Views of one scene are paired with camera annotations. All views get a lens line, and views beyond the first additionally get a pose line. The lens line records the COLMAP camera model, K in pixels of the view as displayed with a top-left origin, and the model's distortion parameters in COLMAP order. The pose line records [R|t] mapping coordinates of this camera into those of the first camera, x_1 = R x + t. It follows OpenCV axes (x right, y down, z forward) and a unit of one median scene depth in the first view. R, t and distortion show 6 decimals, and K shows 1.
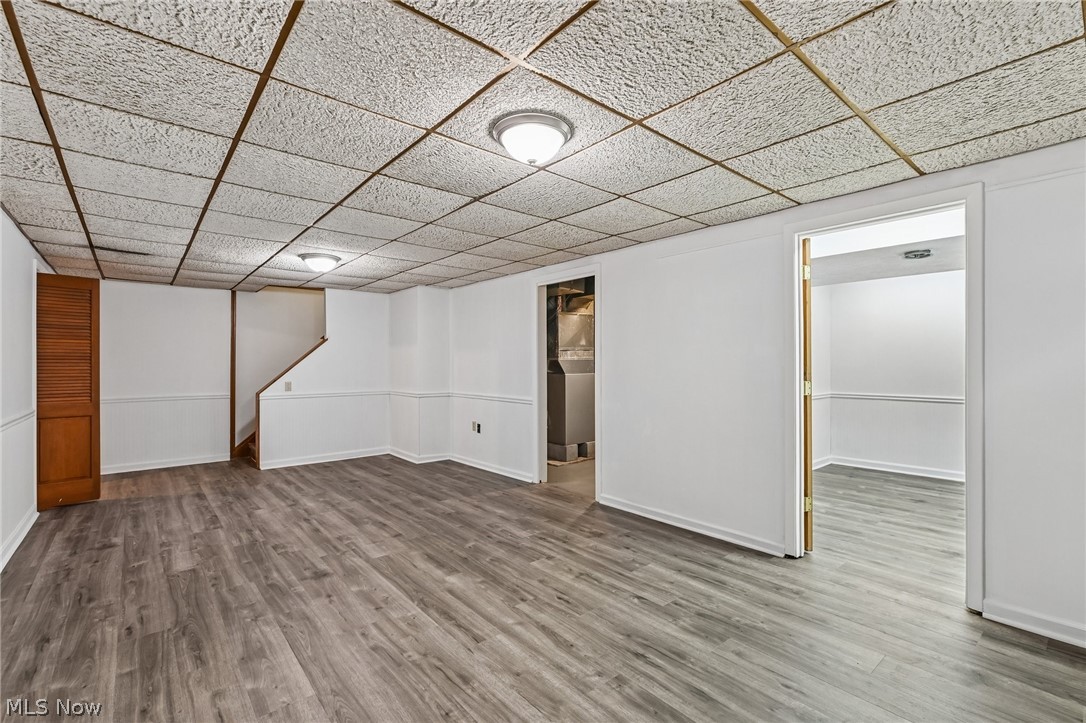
lens RADIAL K [[484.8, 0, 546.1], [0, 484.8, 362.6], [0, 0, 1]] dist [0.000212, -0.001813]
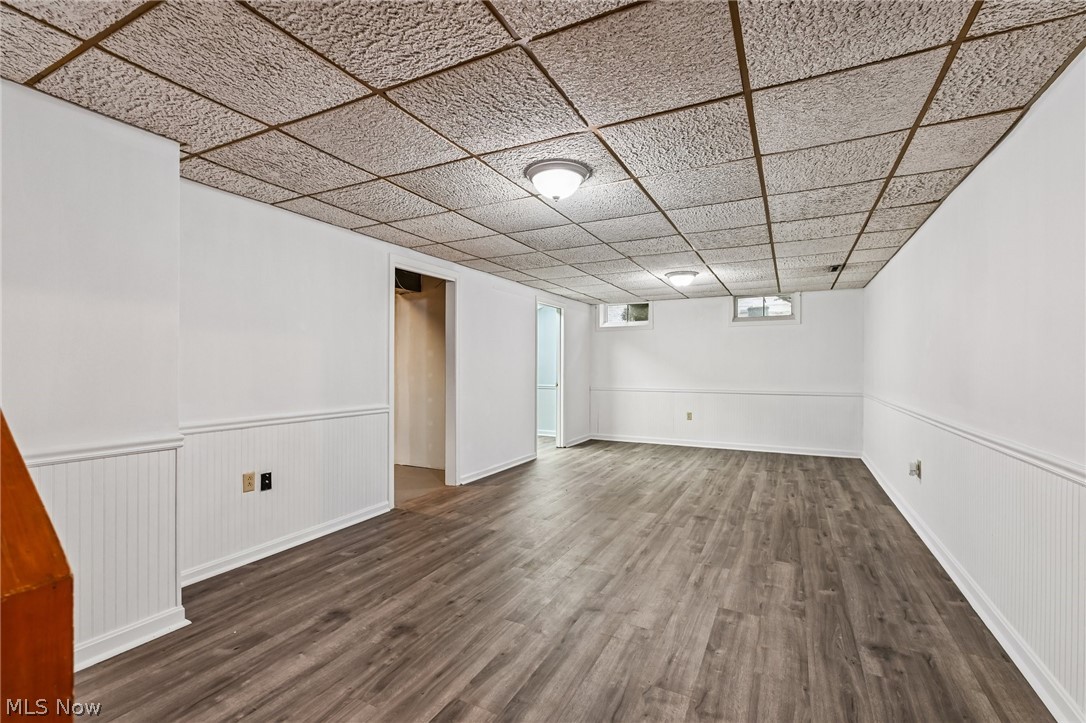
lens RADIAL K [[484.8, 0, 546.0], [0, 484.8, 363.9], [0, 0, 1]] dist [0.000212, -0.001813]
pose [[-0.387208, 0.005759, 0.921974, -1.418829], [-0.001978, 0.999973, -0.007077, 0.020903], [-0.921990, -0.004564, -0.387186, 1.766487]]
